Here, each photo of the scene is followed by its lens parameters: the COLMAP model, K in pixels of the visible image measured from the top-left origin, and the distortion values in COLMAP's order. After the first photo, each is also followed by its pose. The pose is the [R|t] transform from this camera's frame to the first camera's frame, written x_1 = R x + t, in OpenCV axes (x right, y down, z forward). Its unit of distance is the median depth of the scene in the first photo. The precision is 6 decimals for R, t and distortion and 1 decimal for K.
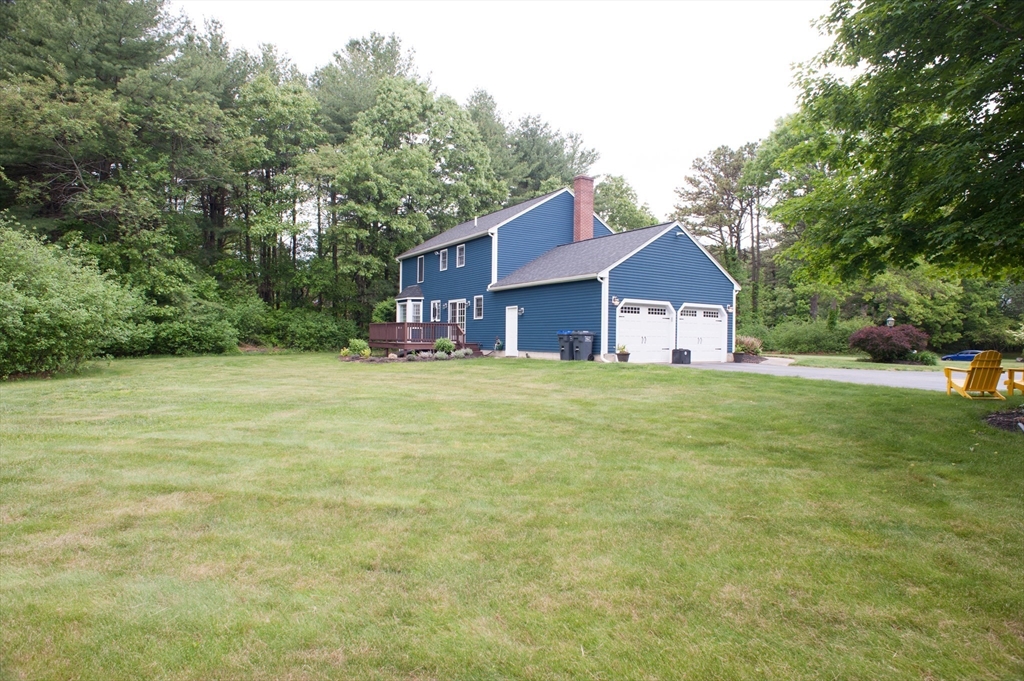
lens RADIAL K [[589.9, 0, 512.0], [0, 589.9, 340.5], [0, 0, 1]] dist [-0.086992, 0.061747]
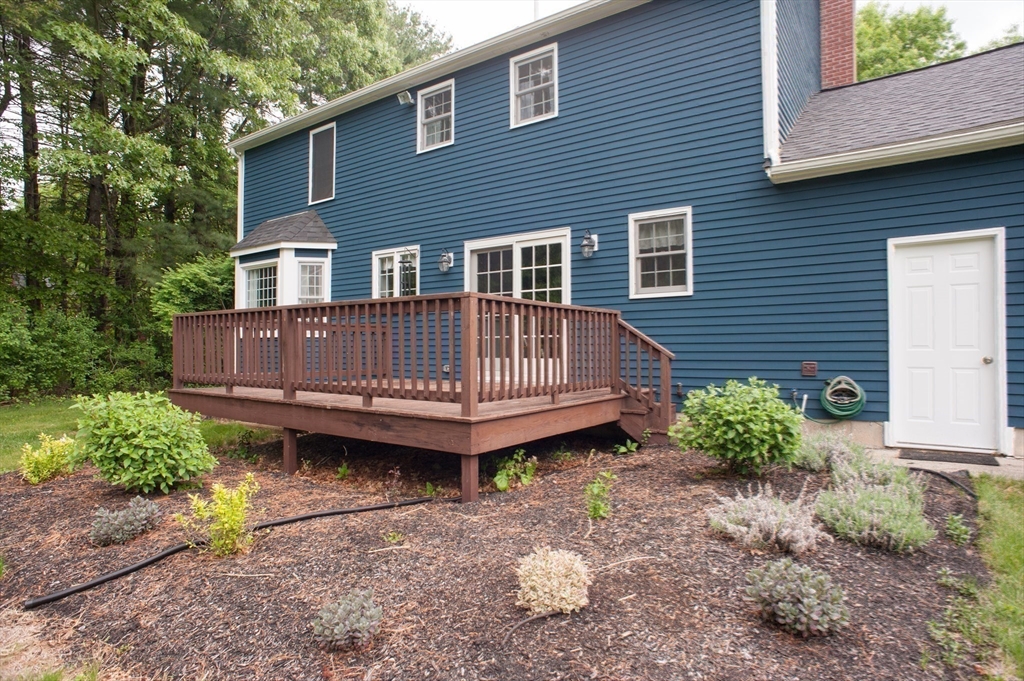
lens RADIAL K [[589.9, 0, 512.0], [0, 589.9, 340.5], [0, 0, 1]] dist [-0.086992, 0.061747]
pose [[0.926334, -0.004953, 0.376672, -0.244360], [0.015079, 0.999600, -0.023938, -0.012828], [-0.376403, 0.027855, 0.926037, 0.877263]]
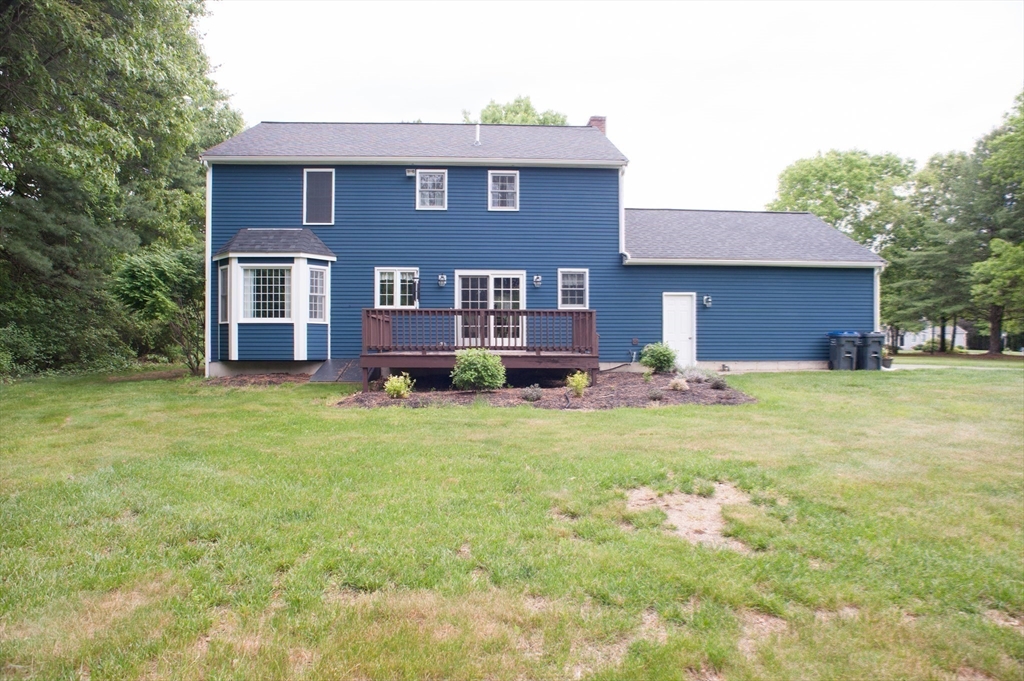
lens RADIAL K [[589.9, 0, 512.0], [0, 589.9, 340.5], [0, 0, 1]] dist [-0.086992, 0.061747]
pose [[0.478767, -0.006634, 0.877917, -0.655254], [0.014786, 0.999891, -0.000508, -0.007493], [-0.877817, 0.013224, 0.478813, 0.875538]]
